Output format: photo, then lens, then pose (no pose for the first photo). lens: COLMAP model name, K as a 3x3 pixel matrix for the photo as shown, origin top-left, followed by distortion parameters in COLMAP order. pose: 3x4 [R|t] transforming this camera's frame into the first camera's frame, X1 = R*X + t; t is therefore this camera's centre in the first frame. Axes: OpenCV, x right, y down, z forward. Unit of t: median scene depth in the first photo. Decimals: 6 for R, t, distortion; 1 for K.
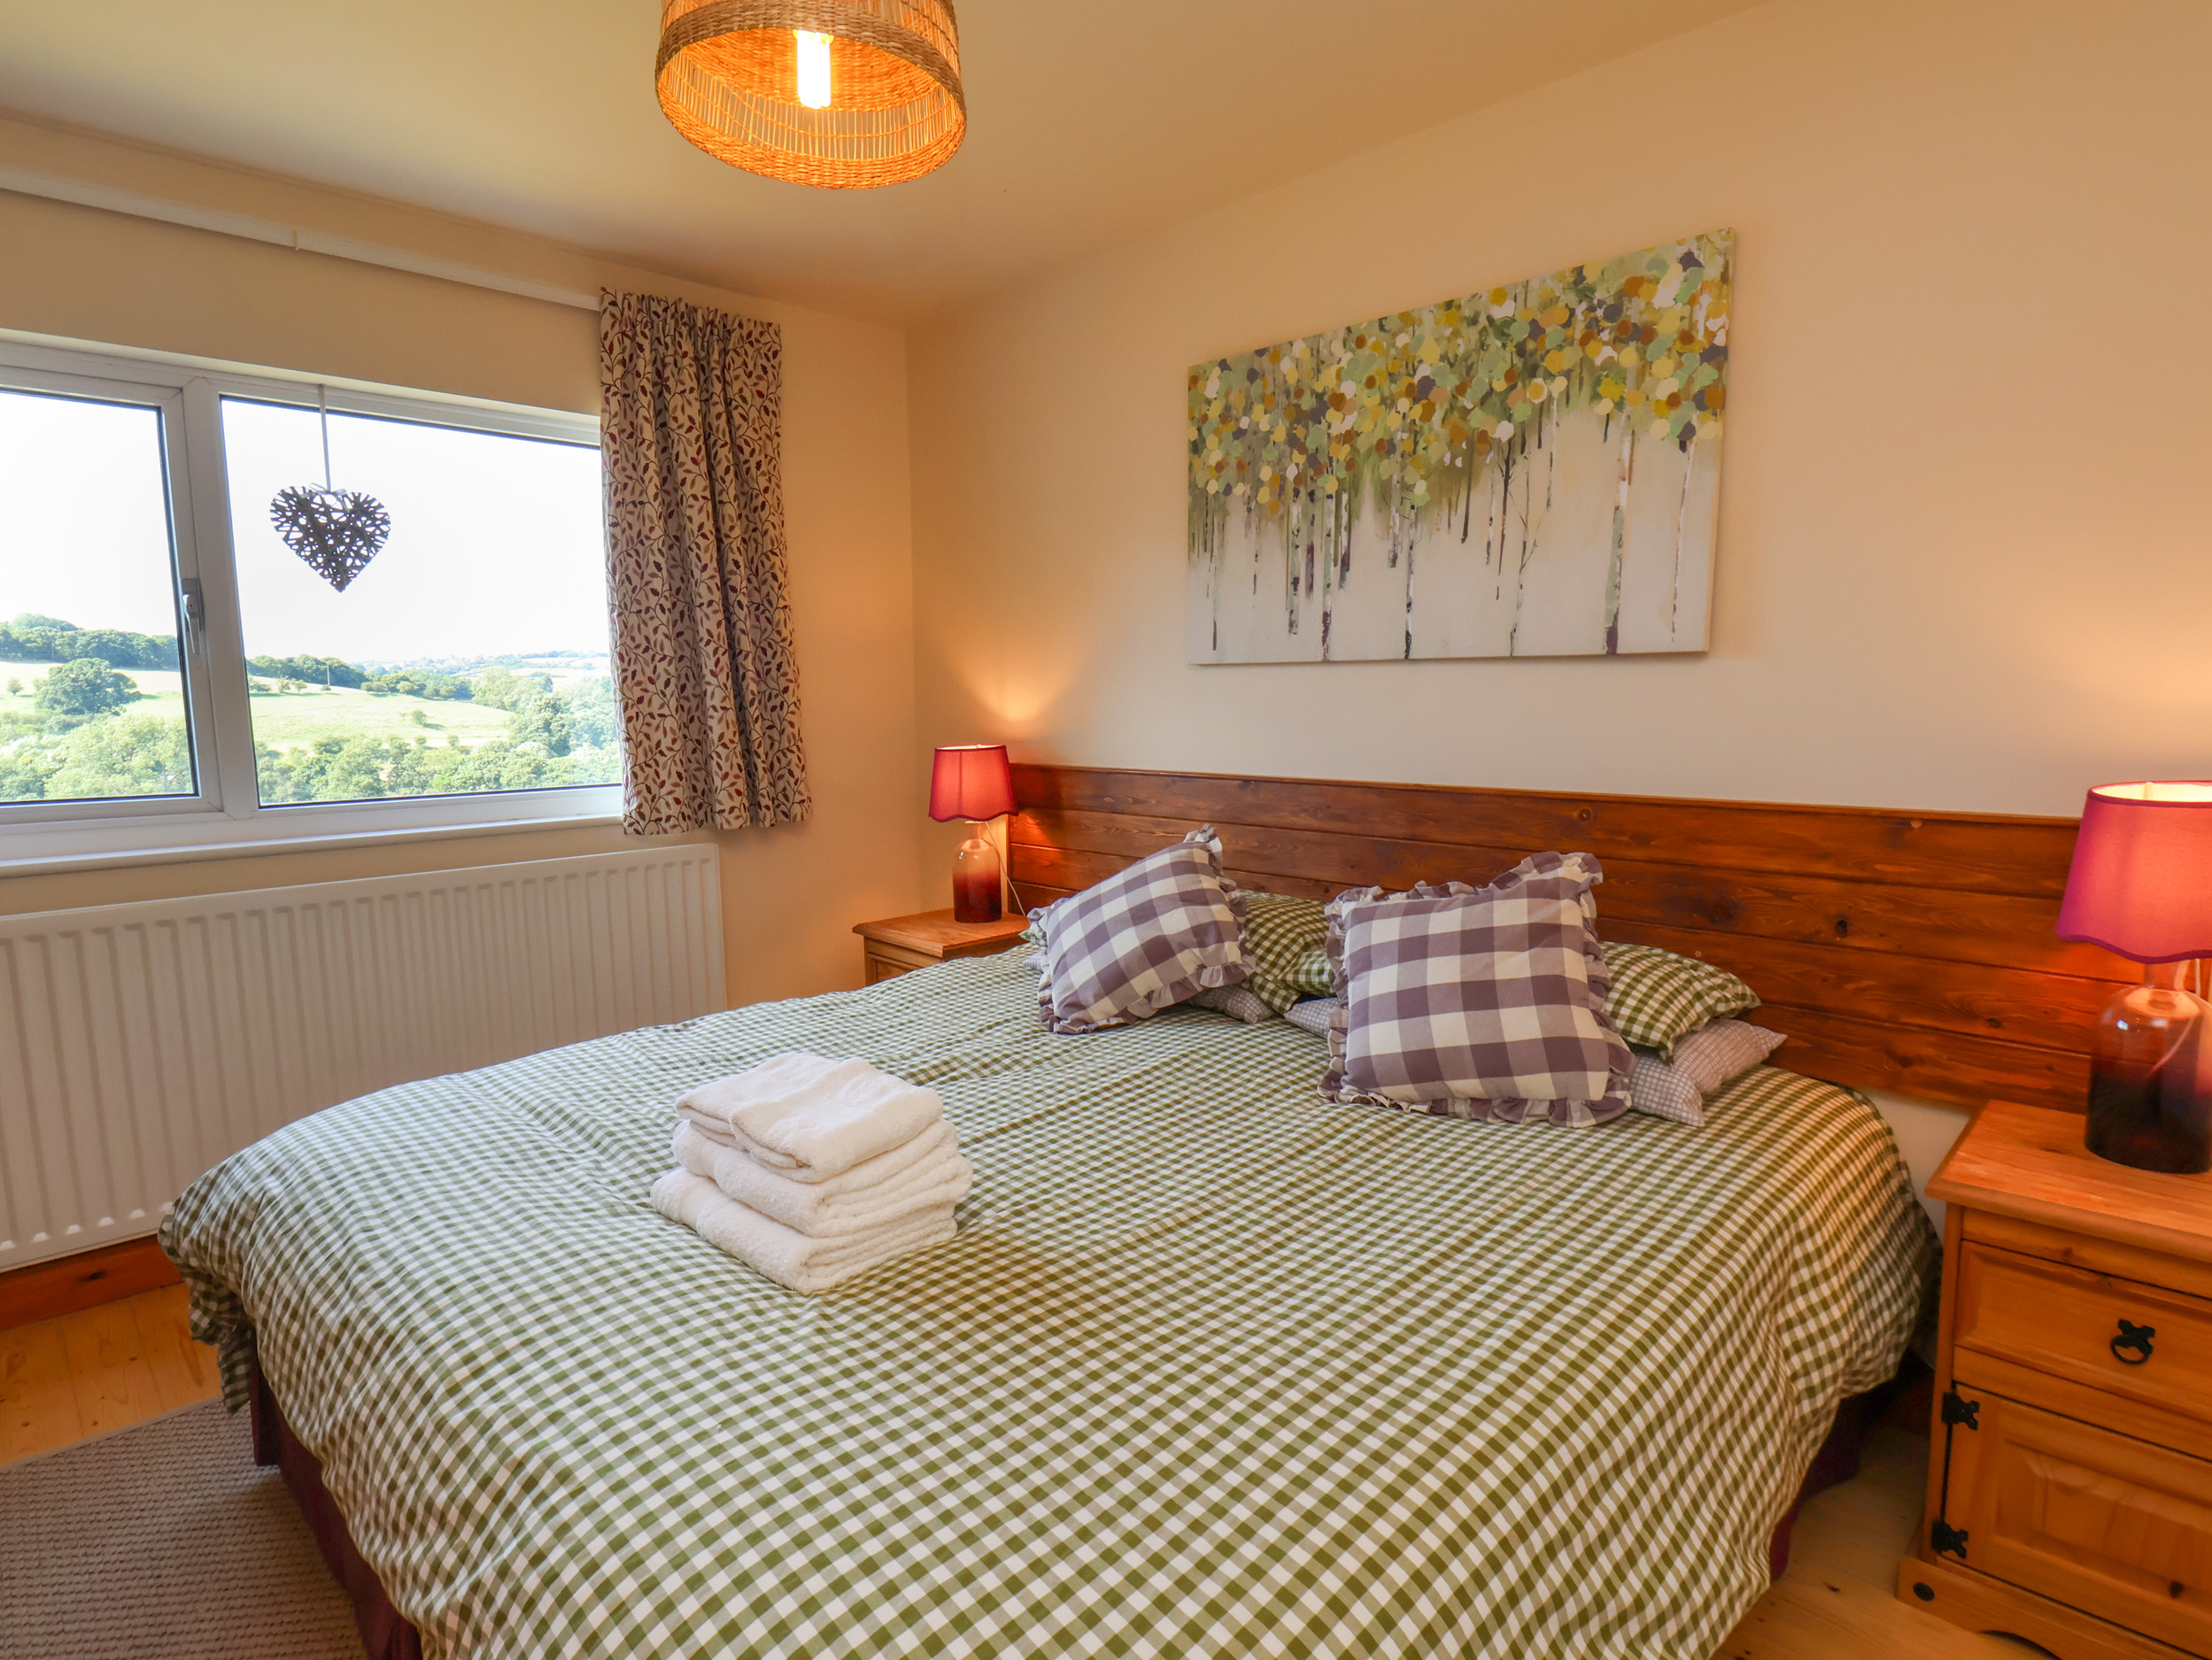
lens RADIAL K [[1184.0, 0, 1102.1], [0, 1184.0, 824.1], [0, 0, 1]] dist [-0.000775, -0.008210]
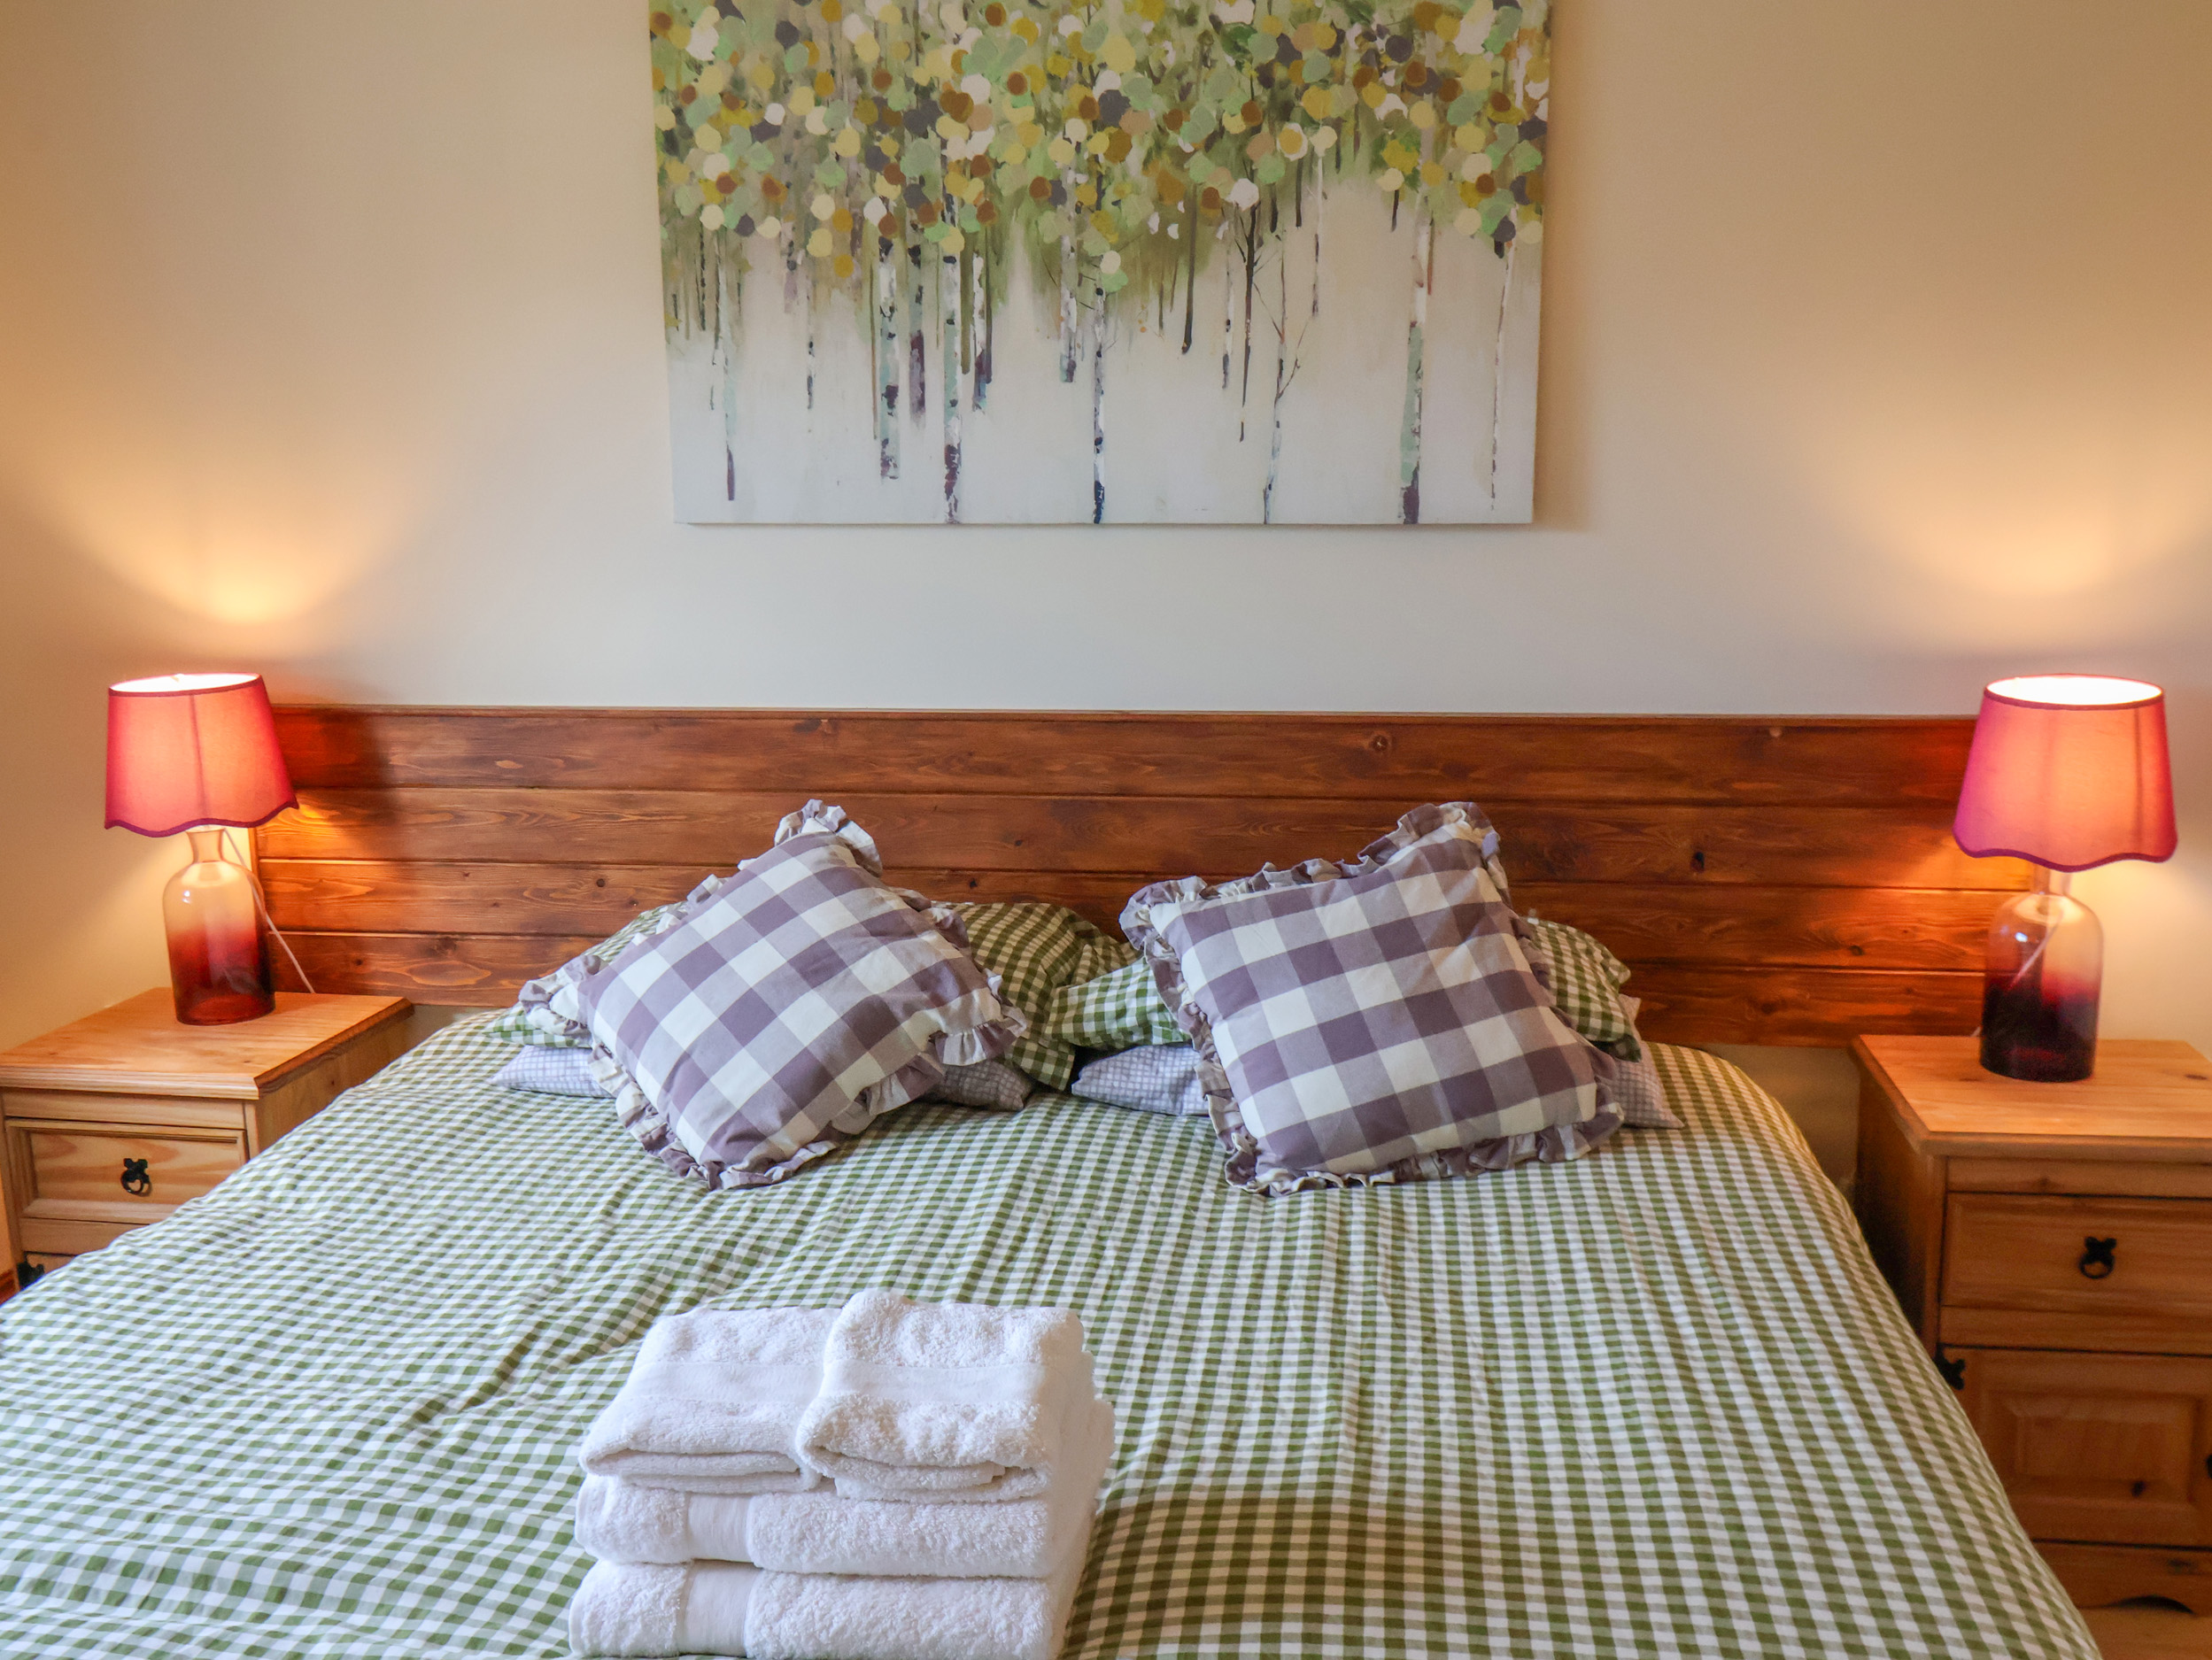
lens RADIAL K [[2074.0, 0, 1110.9], [0, 2074.0, 845.2], [0, 0, 1]] dist [0.020385, 0.000000]
pose [[0.794609, -0.113892, 0.596344, -0.504133], [0.069290, 0.992841, 0.097291, -0.083170], [-0.603155, -0.035987, 0.796812, 0.075906]]
